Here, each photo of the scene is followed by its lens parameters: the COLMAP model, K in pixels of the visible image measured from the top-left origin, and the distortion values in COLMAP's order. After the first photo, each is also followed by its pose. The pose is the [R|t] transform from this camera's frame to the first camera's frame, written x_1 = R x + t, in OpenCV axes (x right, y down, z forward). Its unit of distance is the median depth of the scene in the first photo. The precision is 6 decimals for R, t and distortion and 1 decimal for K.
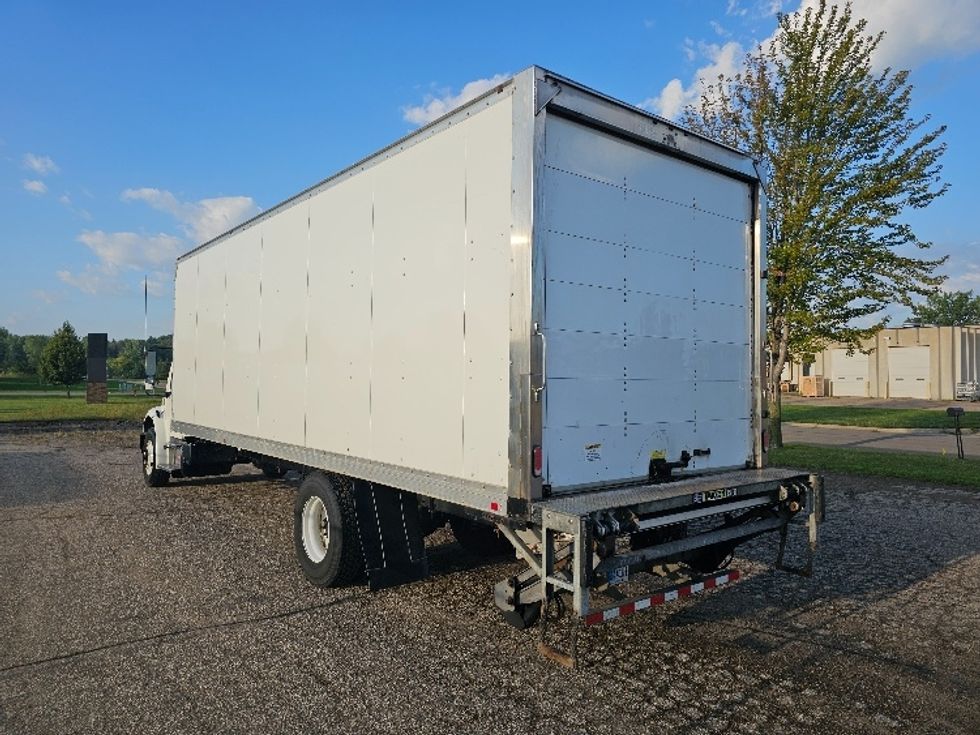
lens RADIAL K [[660.7, 0, 472.7], [0, 660.7, 365.8], [0, 0, 1]] dist [0.009183, 0.000979]
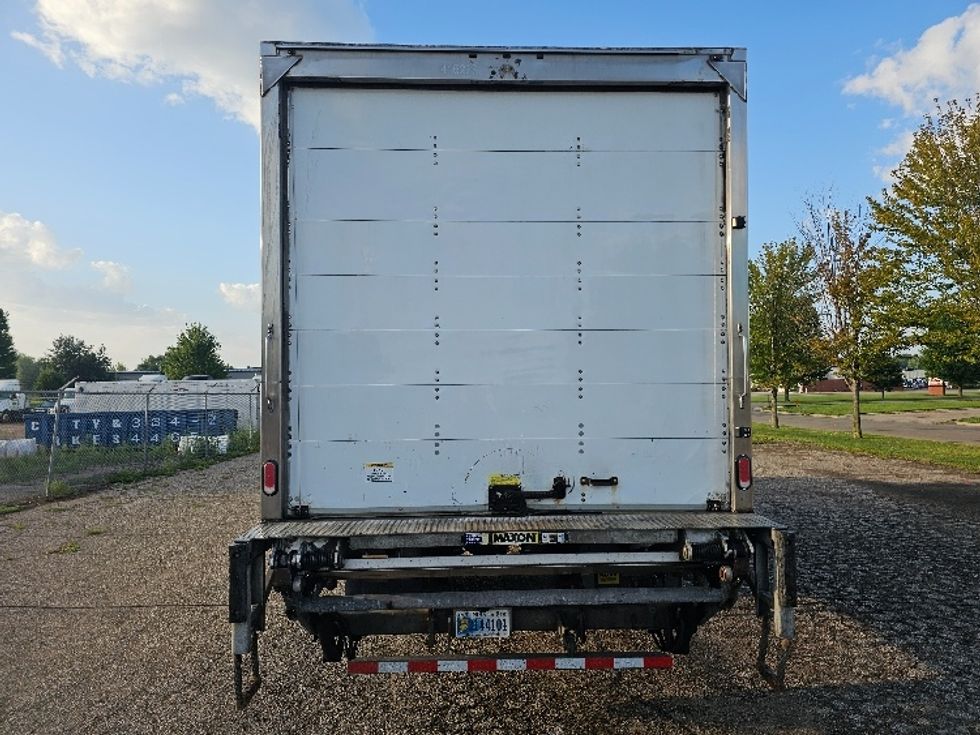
lens RADIAL K [[651.9, 0, 492.2], [0, 651.9, 381.2], [0, 0, 1]] dist [0.032827, -0.005426]
pose [[0.813832, -0.025577, -0.580537, 0.685708], [0.027945, 0.999598, -0.004865, 0.020302], [0.580428, -0.012264, 0.814219, 0.349423]]
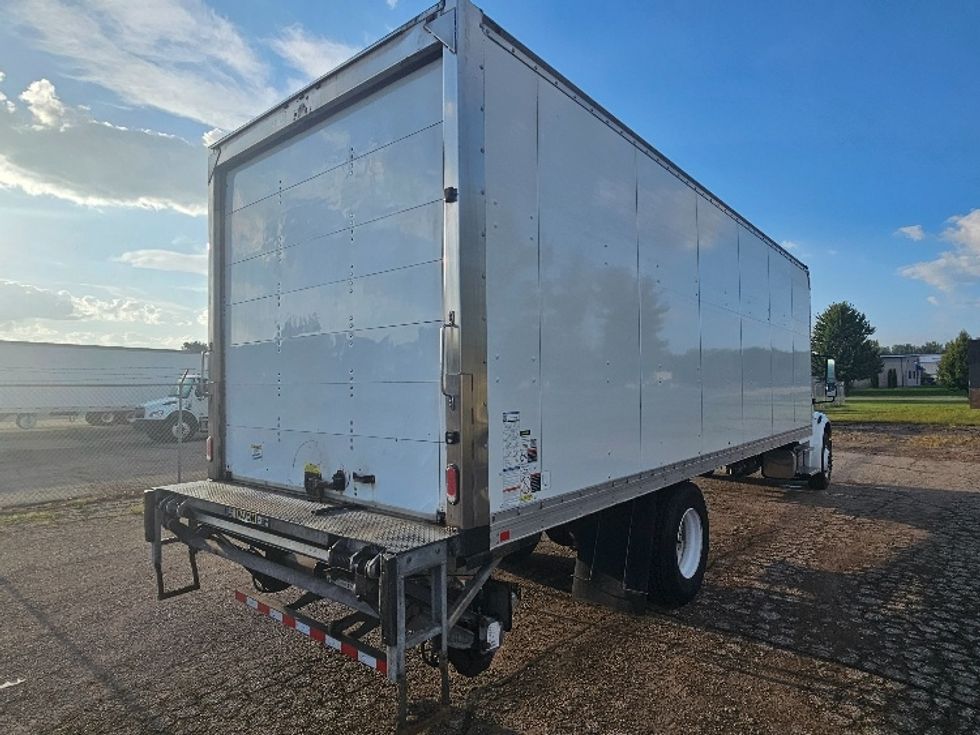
lens RADIAL K [[571.6, 0, 493.6], [0, 571.6, 381.3], [0, 0, 1]] dist [-0.004218, -0.000017]
pose [[0.207322, -0.021166, -0.978044, 1.034579], [0.032657, 0.999358, -0.014705, 0.035785], [0.977728, -0.028892, 0.207880, 1.031968]]
